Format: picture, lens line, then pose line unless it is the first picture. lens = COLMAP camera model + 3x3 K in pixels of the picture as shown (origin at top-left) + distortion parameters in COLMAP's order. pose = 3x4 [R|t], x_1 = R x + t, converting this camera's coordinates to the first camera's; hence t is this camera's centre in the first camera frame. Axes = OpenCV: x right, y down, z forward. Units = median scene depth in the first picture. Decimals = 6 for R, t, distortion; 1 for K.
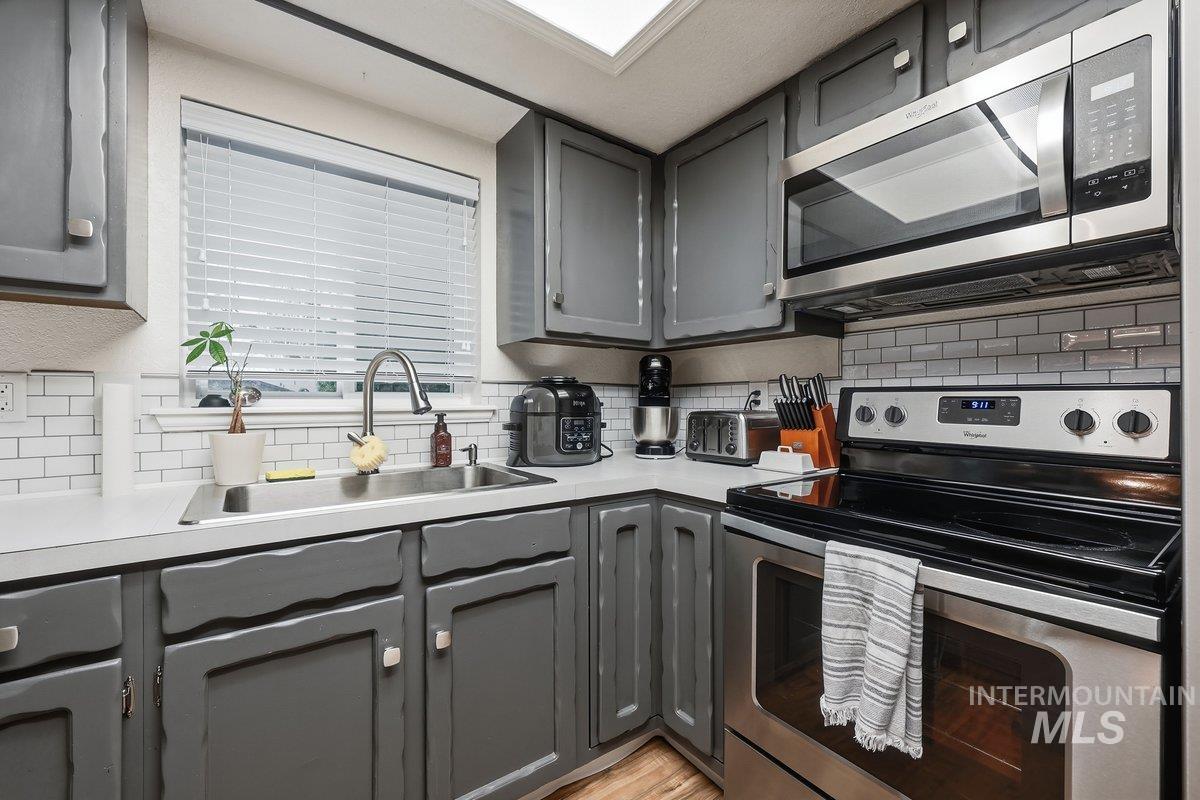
lens RADIAL K [[485.9, 0, 596.7], [0, 485.9, 400.4], [0, 0, 1]] dist [0.001476, 0.000146]
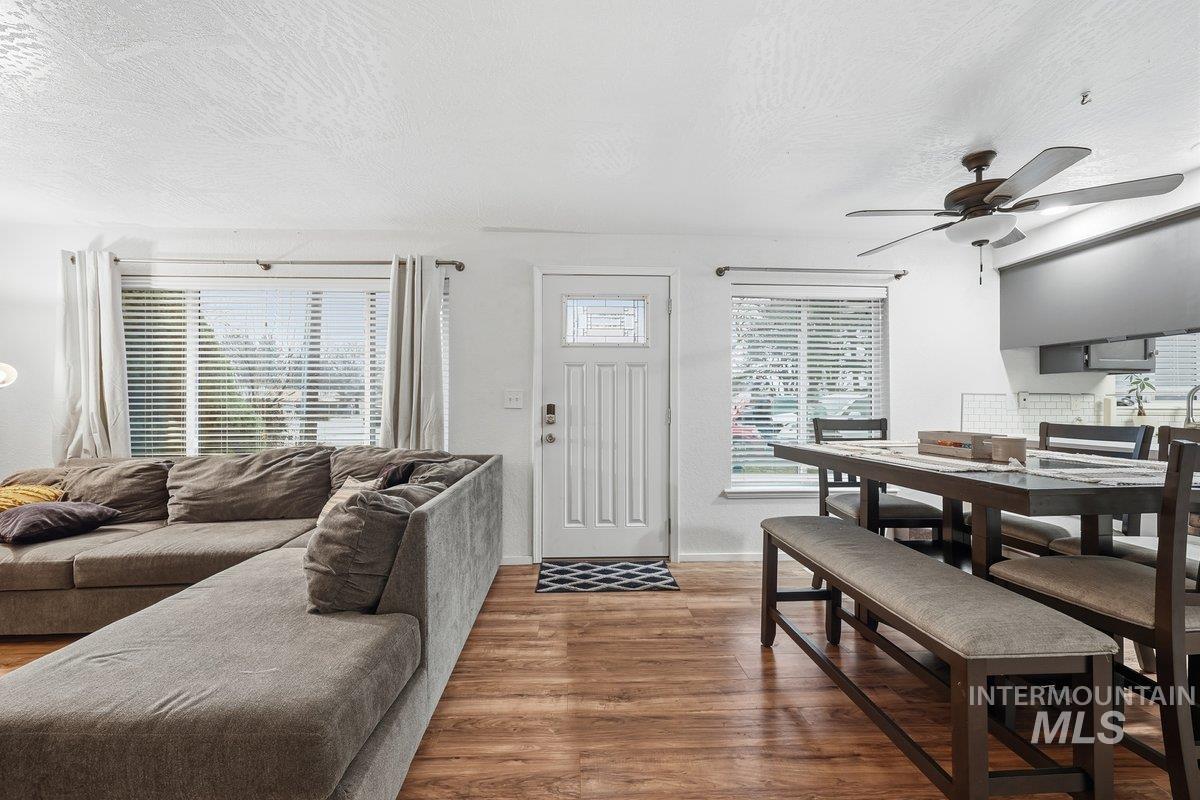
lens RADIAL K [[486.4, 0, 598.6], [0, 486.4, 398.8], [0, 0, 1]] dist [-0.001122, -0.000534]
pose [[0.838511, 0.000490, -0.544885, -1.456769], [-0.004650, 0.999970, -0.006257, 0.003239], [0.544865, 0.007780, 0.838488, -2.317622]]
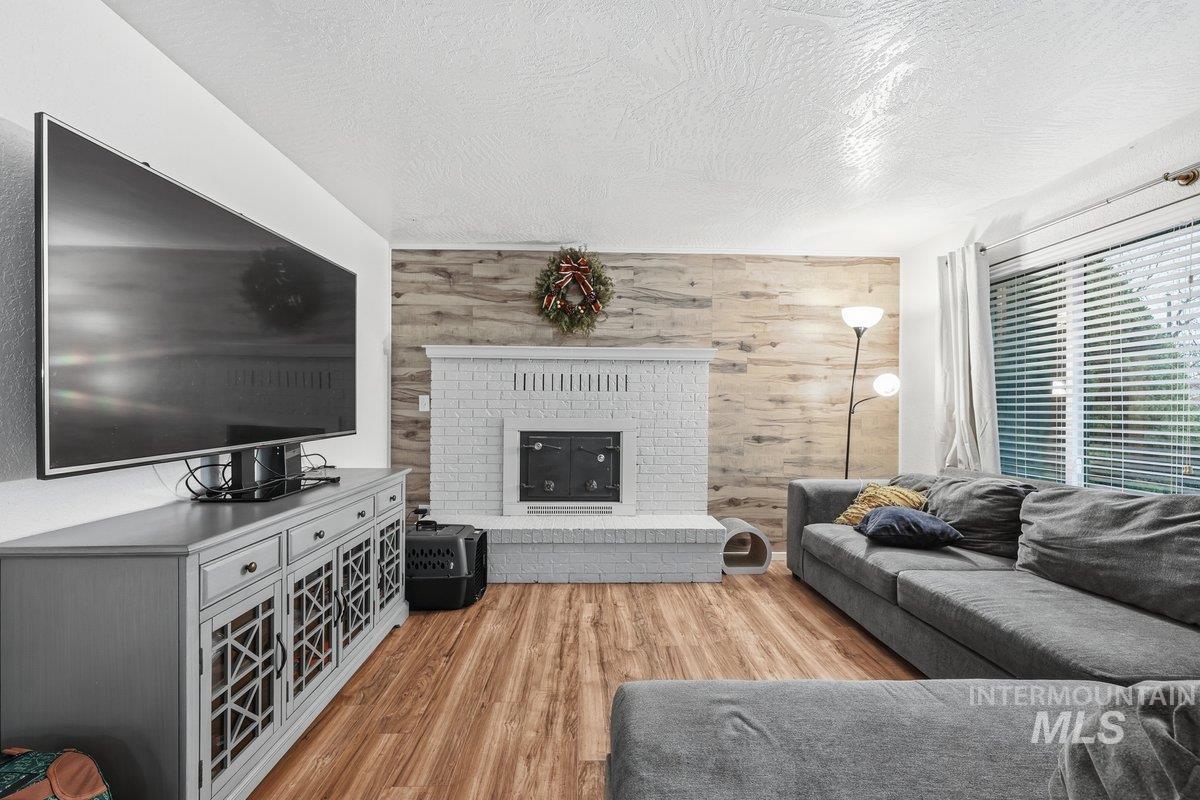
lens RADIAL K [[490.0, 0, 596.9], [0, 490.0, 406.9], [0, 0, 1]] dist [0.002069, 0.000007]
pose [[-0.566961, 0.001162, -0.823744, -1.912106], [-0.003456, 0.999987, 0.003789, 0.001611], [0.823738, 0.004995, -0.566949, -1.890753]]
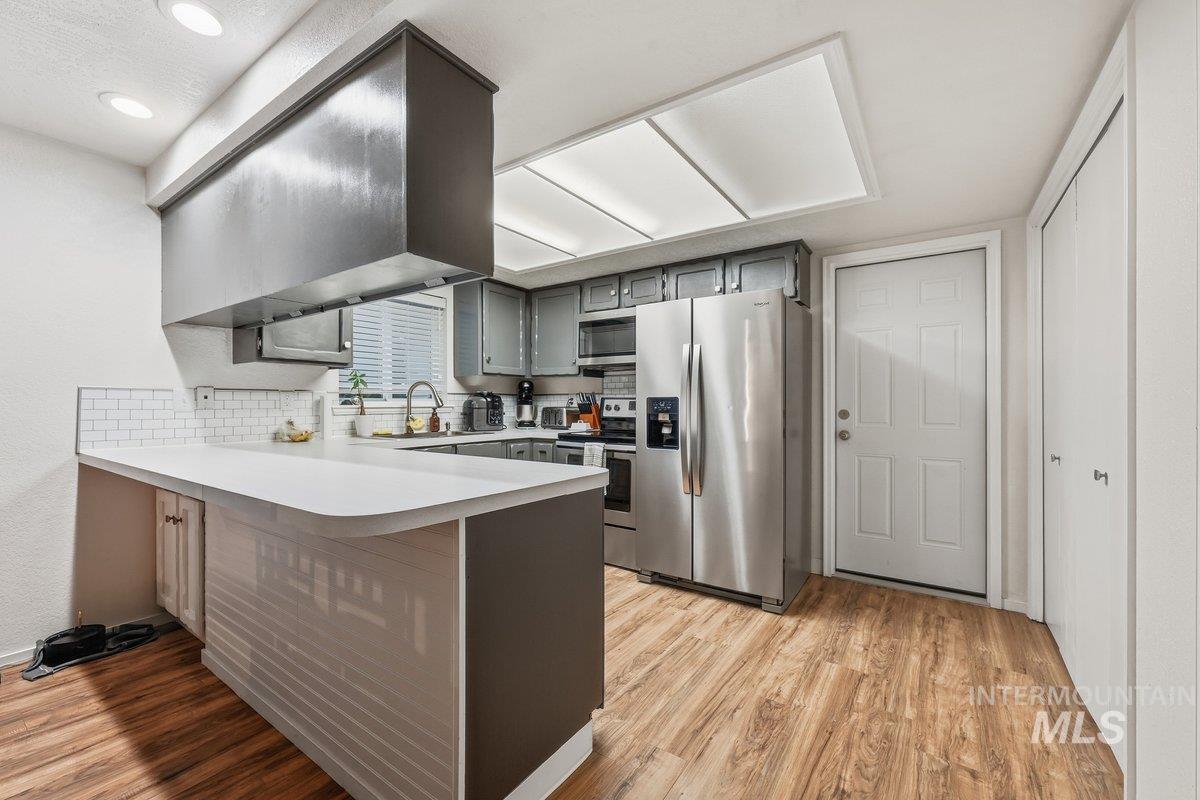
lens RADIAL K [[486.4, 0, 598.6], [0, 486.4, 398.8], [0, 0, 1]] dist [-0.001122, -0.000534]
pose [[0.944577, 0.004007, 0.328265, -0.346545], [-0.001857, 0.999975, -0.006861, -0.001895], [-0.328284, 0.005871, 0.944561, -1.384059]]
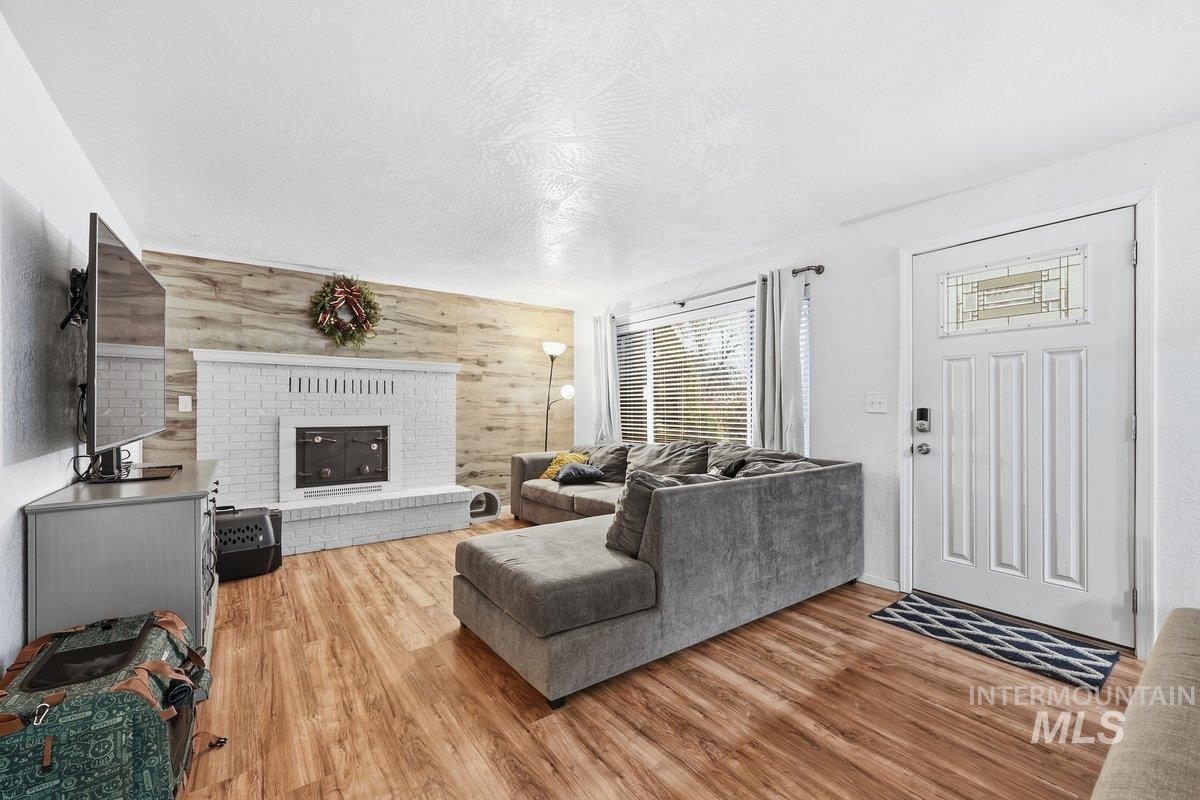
lens RADIAL K [[490.0, 0, 596.9], [0, 490.0, 406.9], [0, 0, 1]] dist [0.002069, 0.000007]
pose [[-0.001719, 0.003874, -0.999991, -1.008763], [0.000240, 0.999992, 0.003873, 0.002940], [0.999998, -0.000234, -0.001719, -1.853798]]
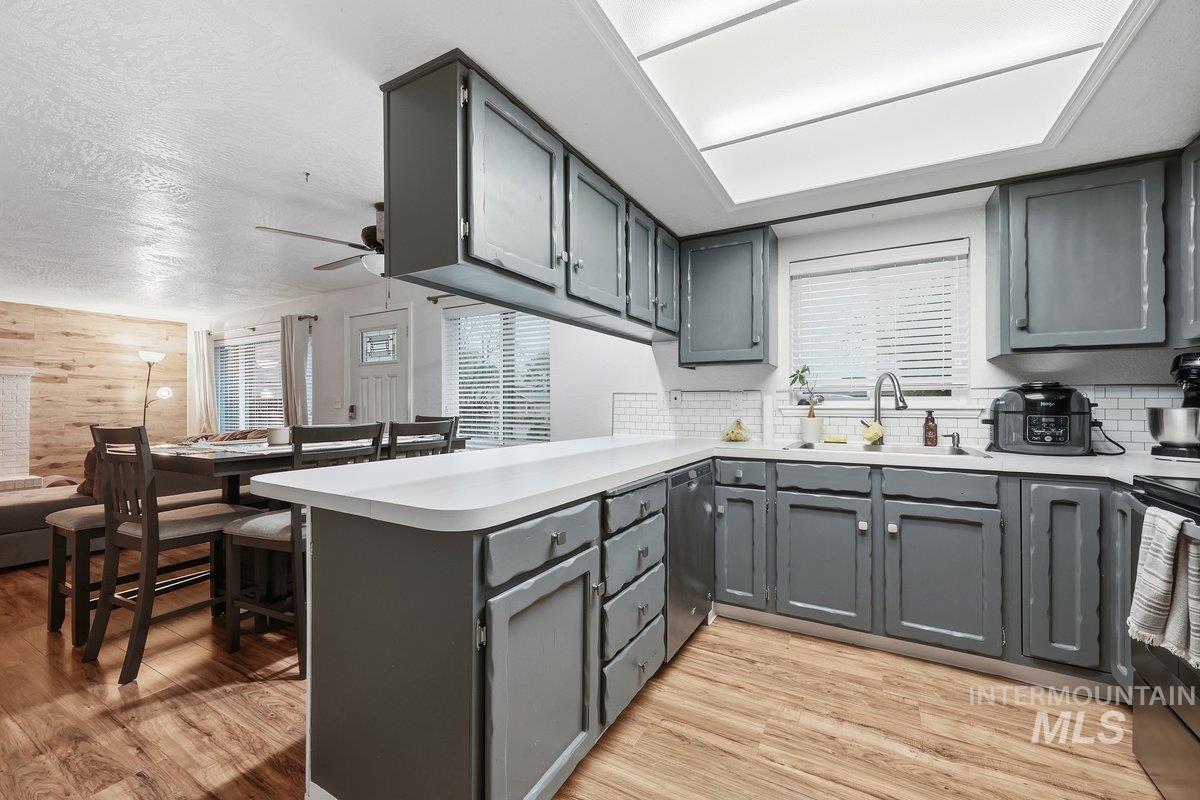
lens RADIAL K [[485.9, 0, 596.7], [0, 485.9, 400.4], [0, 0, 1]] dist [0.001476, 0.000146]
pose [[0.410715, -0.003735, -0.911756, 0.630542], [0.002693, 0.999992, -0.002884, -0.003184], [0.911760, -0.001271, 0.410722, -0.557511]]
